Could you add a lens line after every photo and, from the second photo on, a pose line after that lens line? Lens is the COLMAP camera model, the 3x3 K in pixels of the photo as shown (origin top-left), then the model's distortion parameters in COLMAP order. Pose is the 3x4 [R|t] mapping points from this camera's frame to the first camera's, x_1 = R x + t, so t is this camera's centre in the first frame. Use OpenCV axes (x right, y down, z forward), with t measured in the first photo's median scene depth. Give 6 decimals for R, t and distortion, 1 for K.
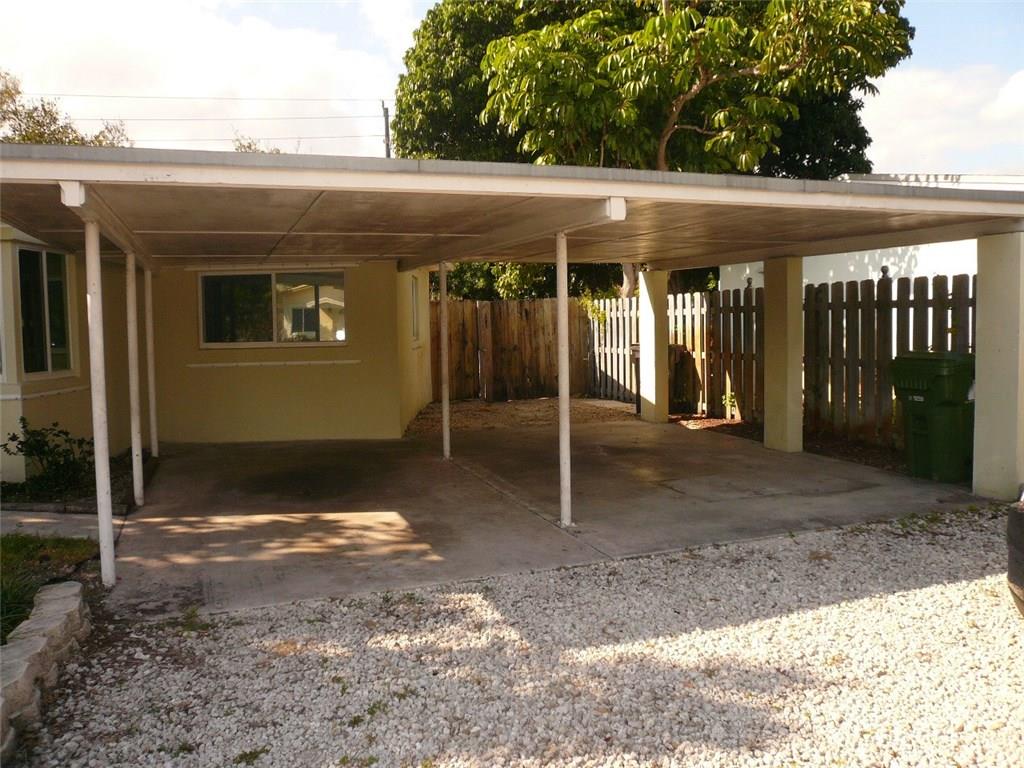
lens RADIAL K [[829.4, 0, 512.0], [0, 829.4, 384.0], [0, 0, 1]] dist [0.009801, 0.004150]
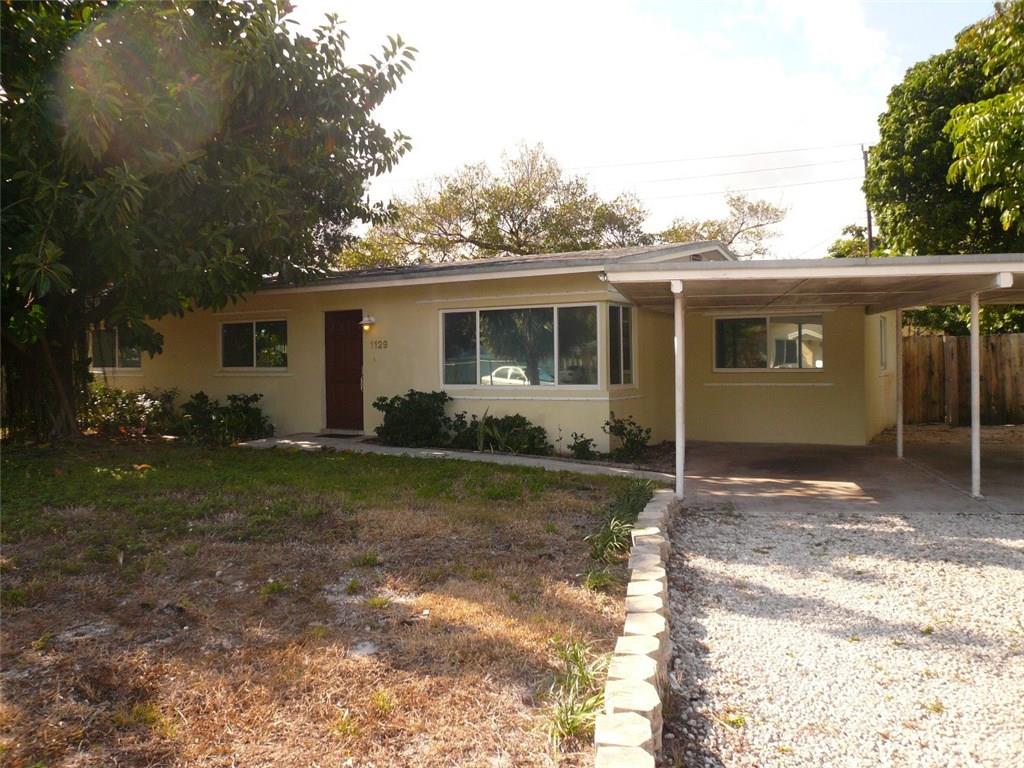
lens RADIAL K [[862.7, 0, 510.9], [0, 862.7, 342.3], [0, 0, 1]] dist [-0.044177, 0.002208]
pose [[0.851779, 0.001796, -0.523898, 0.092454], [-0.047893, 0.996074, -0.074452, 0.033056], [0.521707, 0.088508, 0.848521, -0.421401]]
